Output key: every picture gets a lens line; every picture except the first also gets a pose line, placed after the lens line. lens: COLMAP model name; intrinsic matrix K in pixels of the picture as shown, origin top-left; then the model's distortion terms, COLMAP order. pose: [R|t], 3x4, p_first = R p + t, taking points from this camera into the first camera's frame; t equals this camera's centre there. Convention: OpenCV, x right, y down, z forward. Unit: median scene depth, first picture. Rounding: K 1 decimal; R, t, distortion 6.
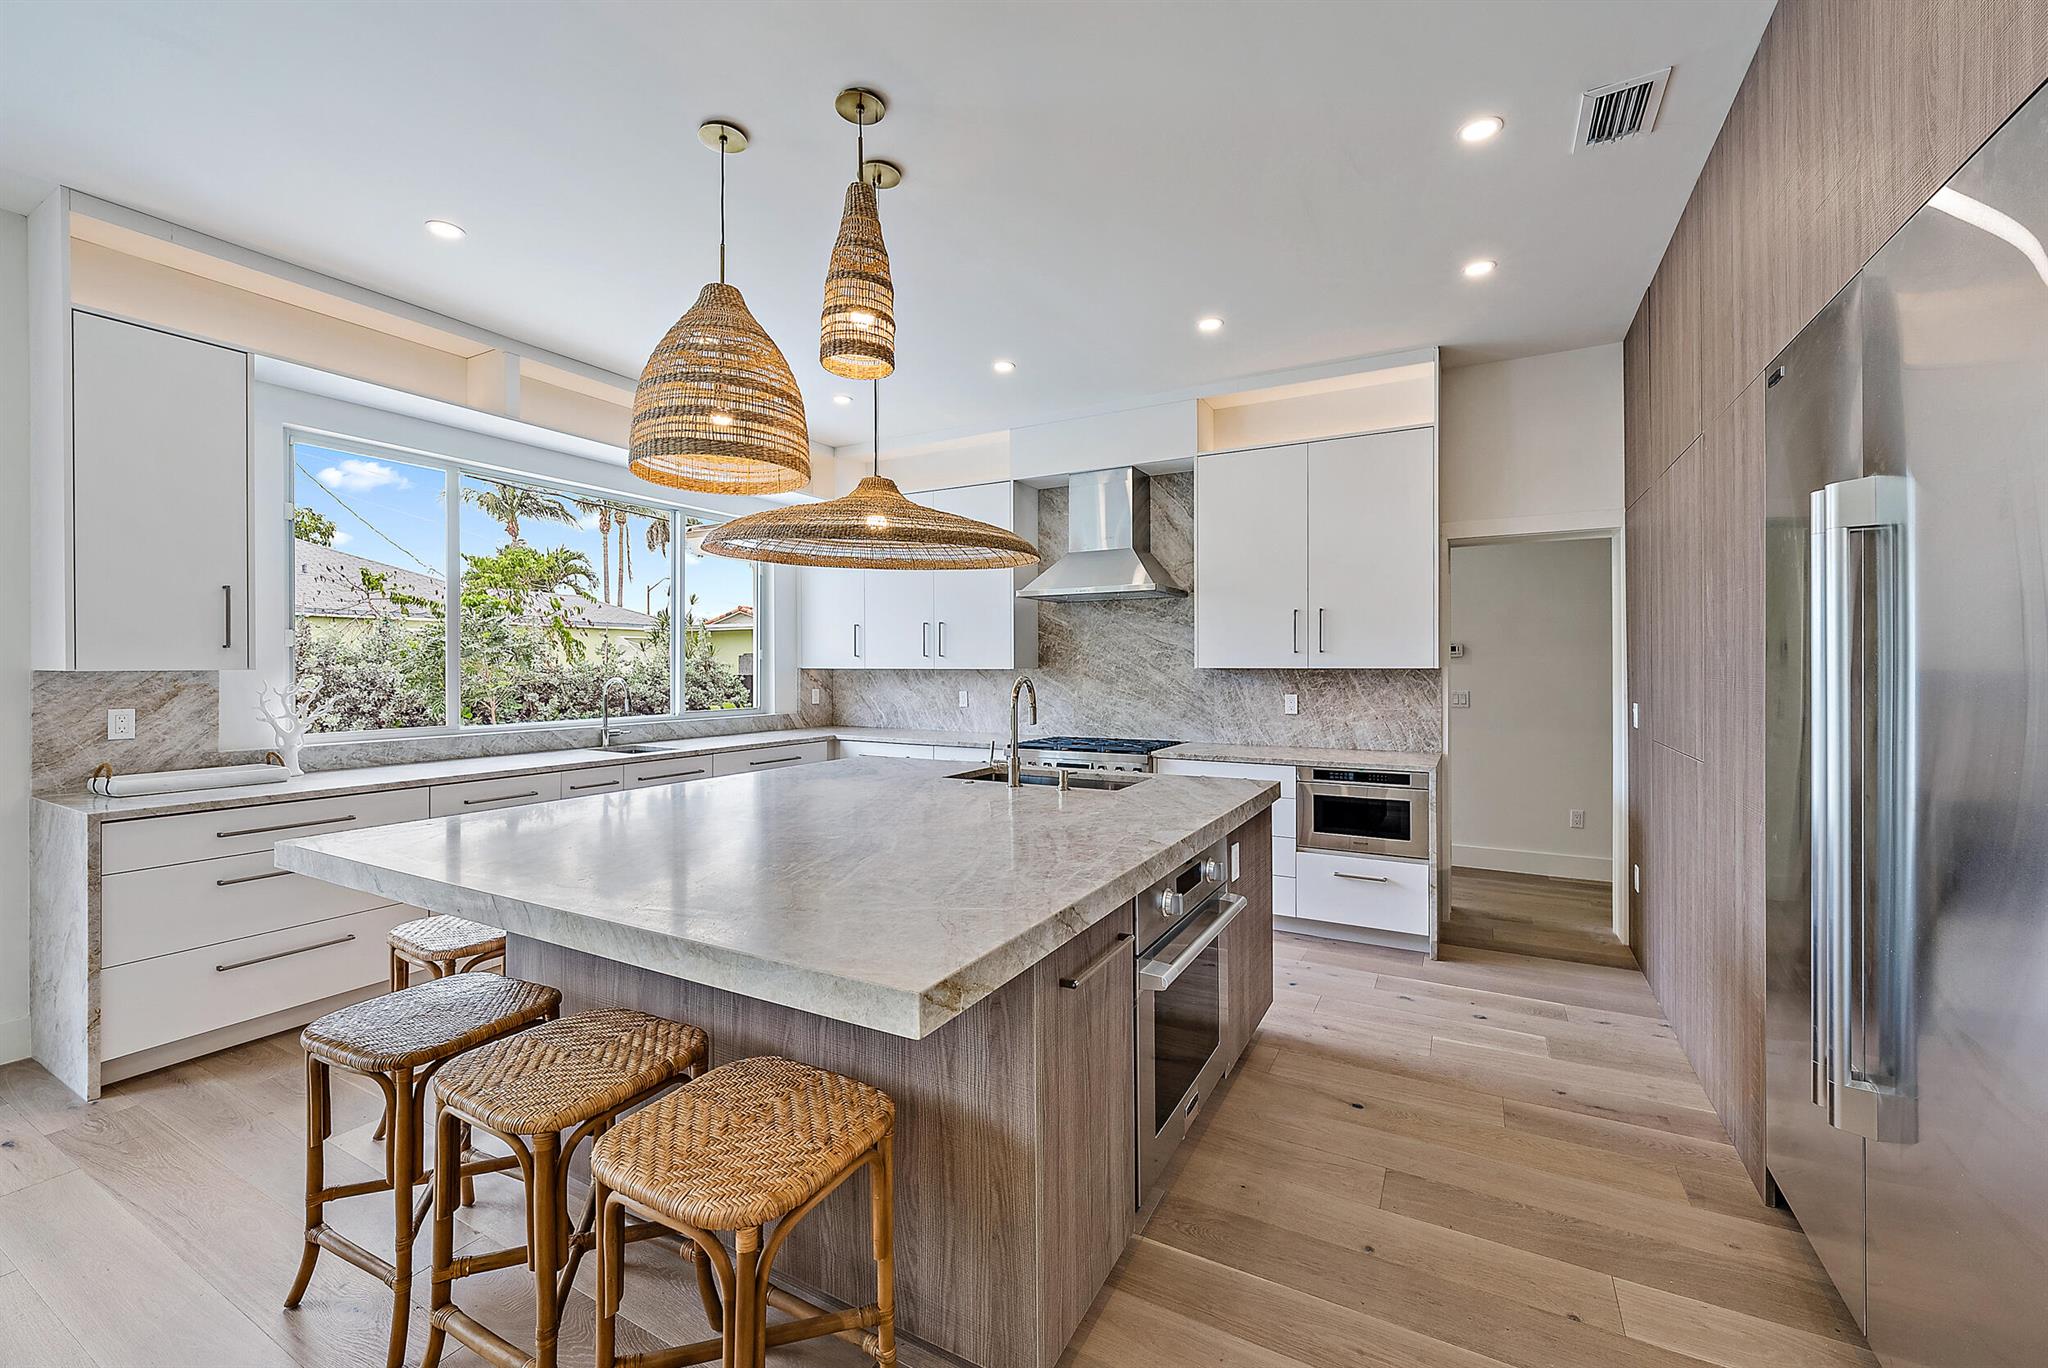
lens RADIAL K [[812.8, 0, 1030.7], [0, 812.8, 669.7], [0, 0, 1]] dist [0.001040, -0.000365]
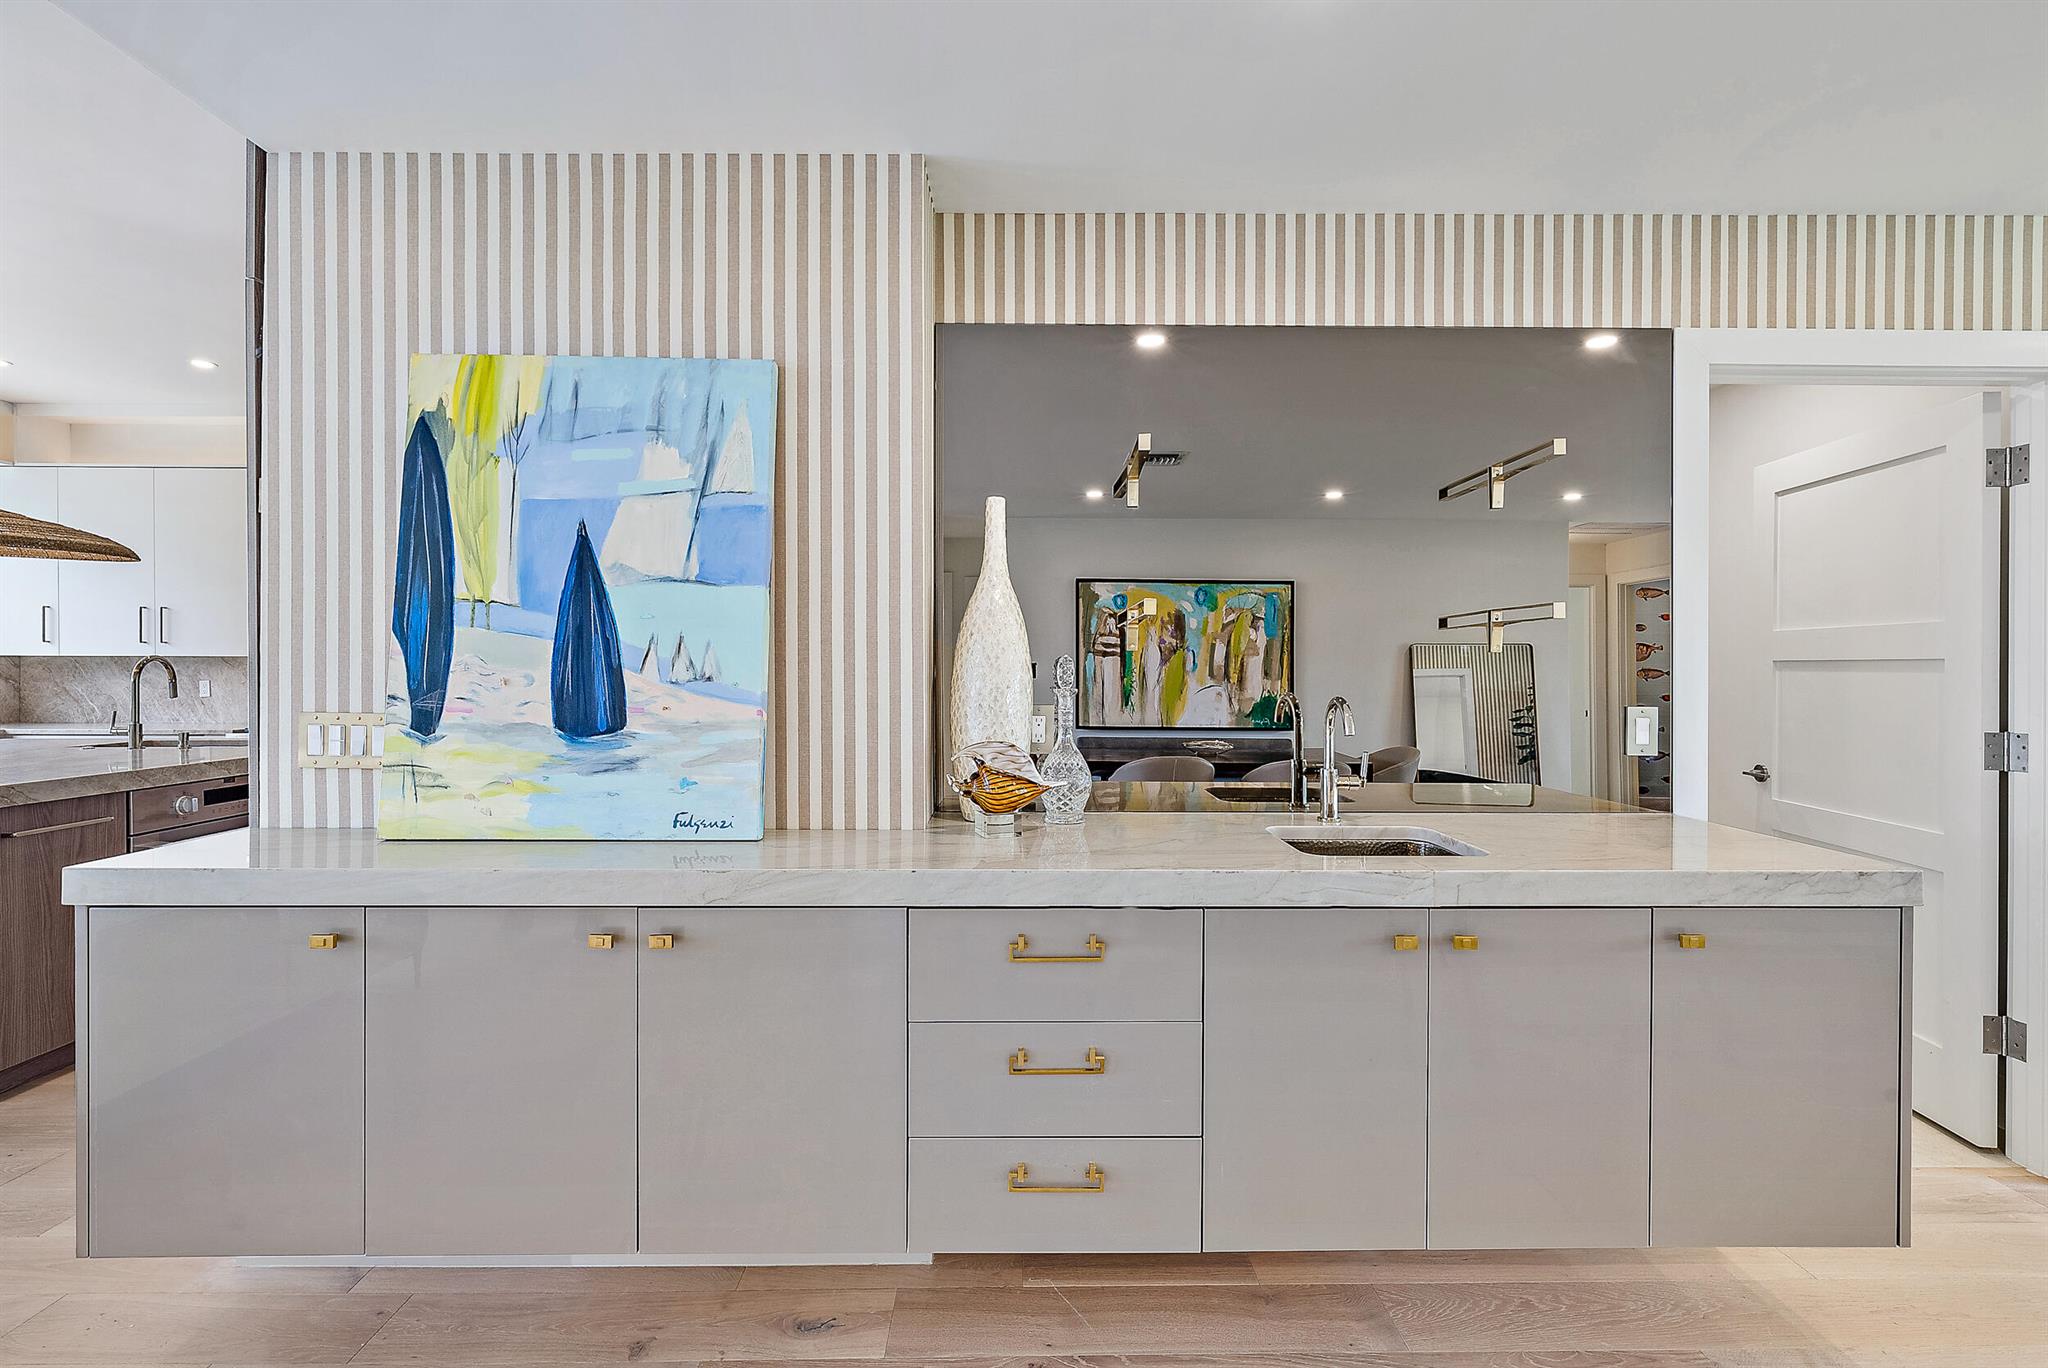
lens RADIAL K [[927.2, 0, 1018.2], [0, 927.2, 676.9], [0, 0, 1]] dist [0.003609, -0.000644]
pose [[0.878114, -0.001133, 0.478450, 0.295073], [-0.000601, 0.999994, 0.003472, 0.023487], [-0.478451, -0.003336, 0.878108, -0.503341]]
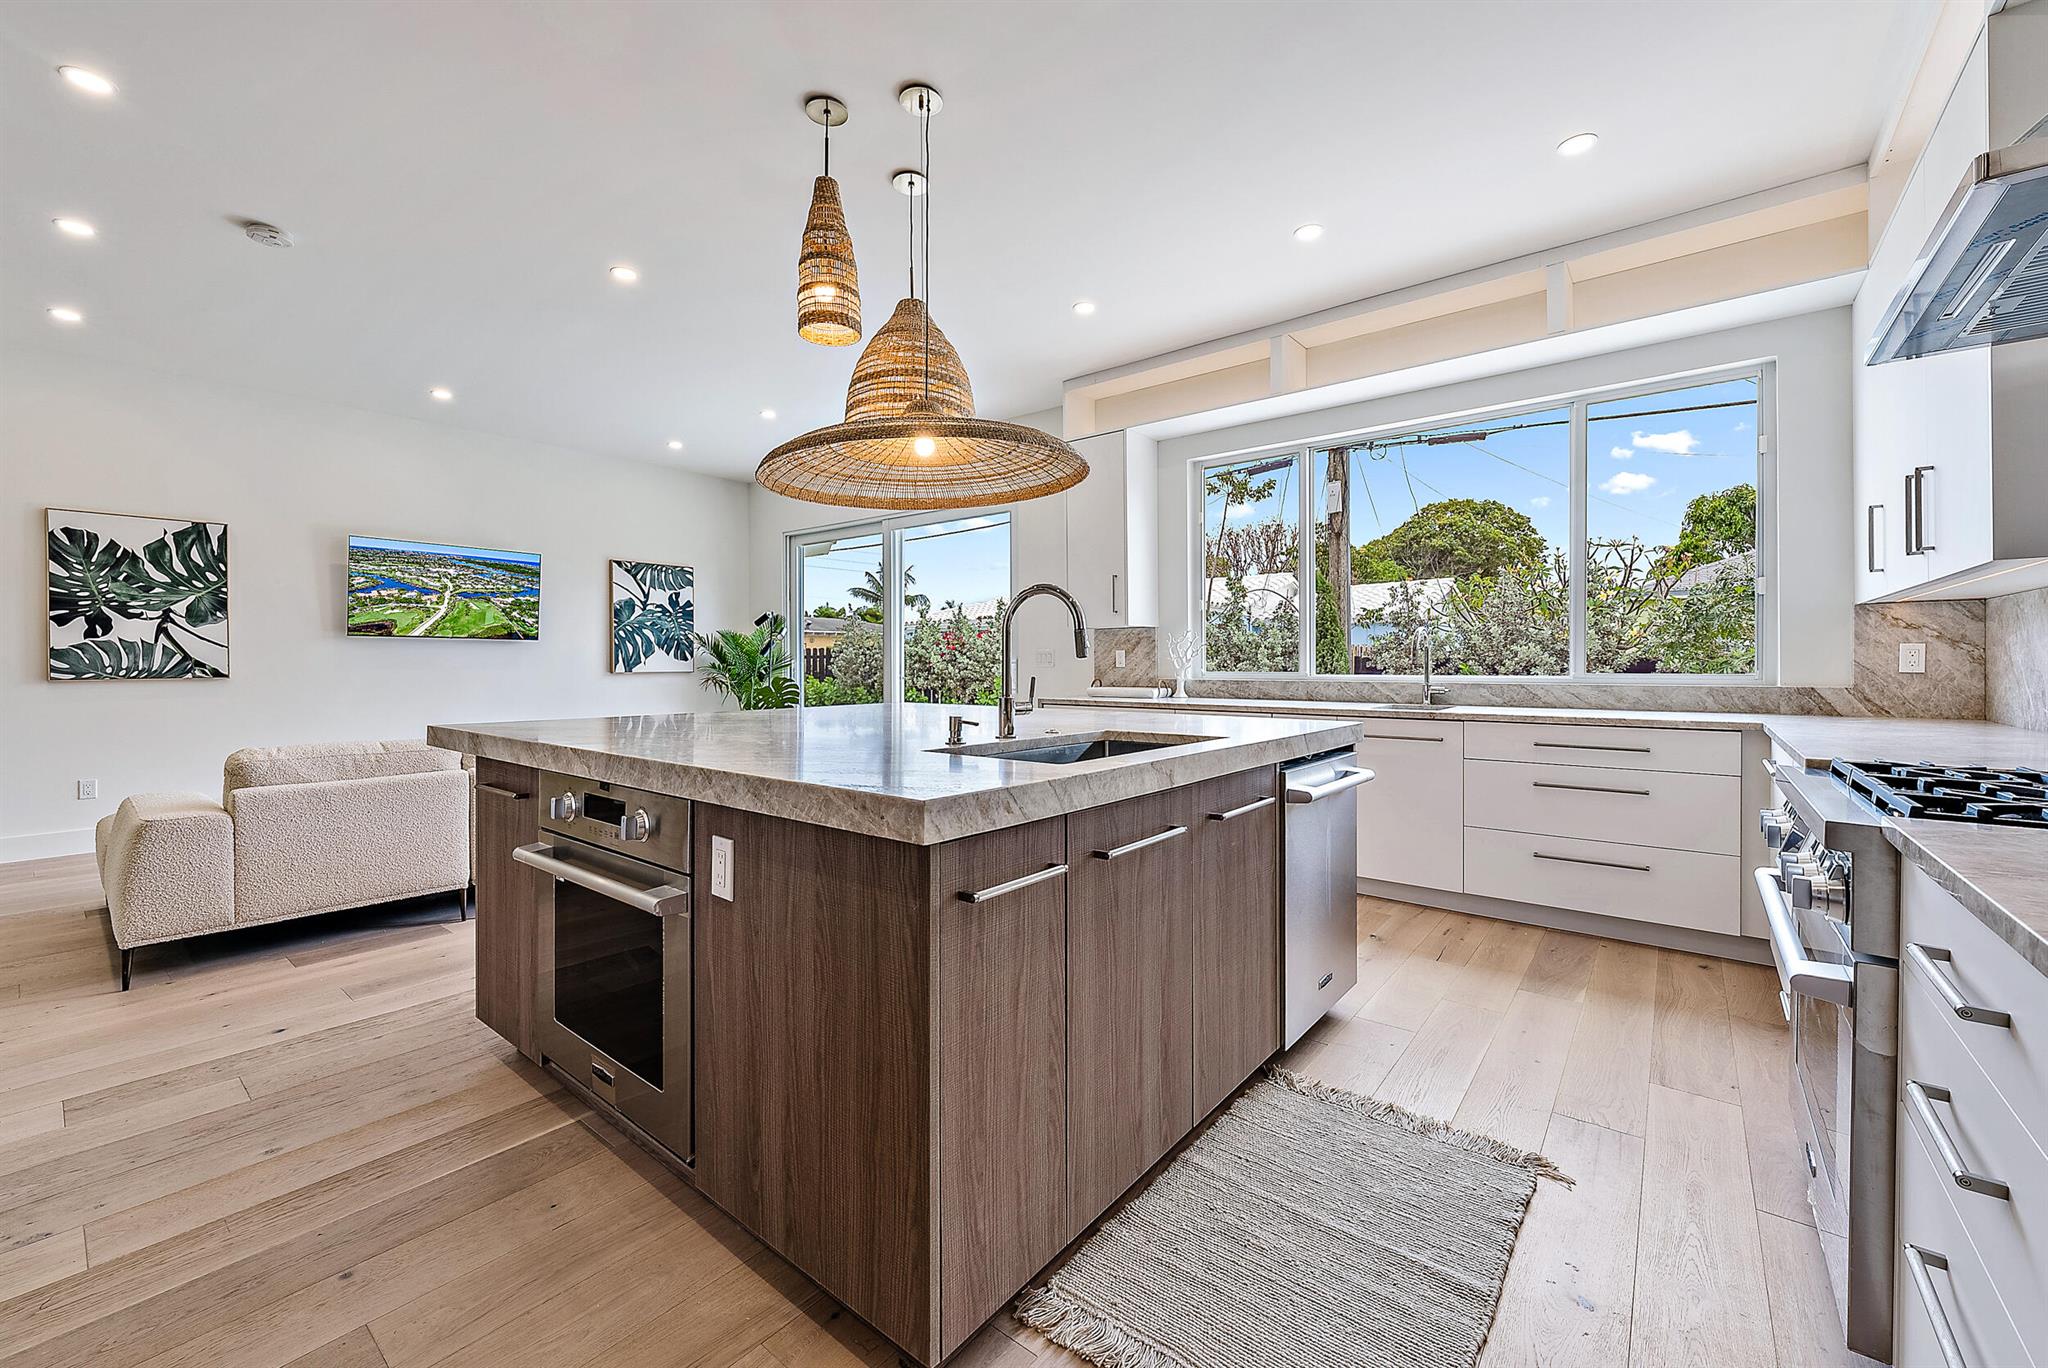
lens RADIAL K [[812.8, 0, 1018.6], [0, 812.8, 678.4], [0, 0, 1]] dist [0.001040, -0.000365]
pose [[-0.175943, 0.030813, -0.983918, 0.451337], [0.005633, 0.999525, 0.030295, 0.037859], [0.984384, -0.000212, -0.176033, 0.754360]]
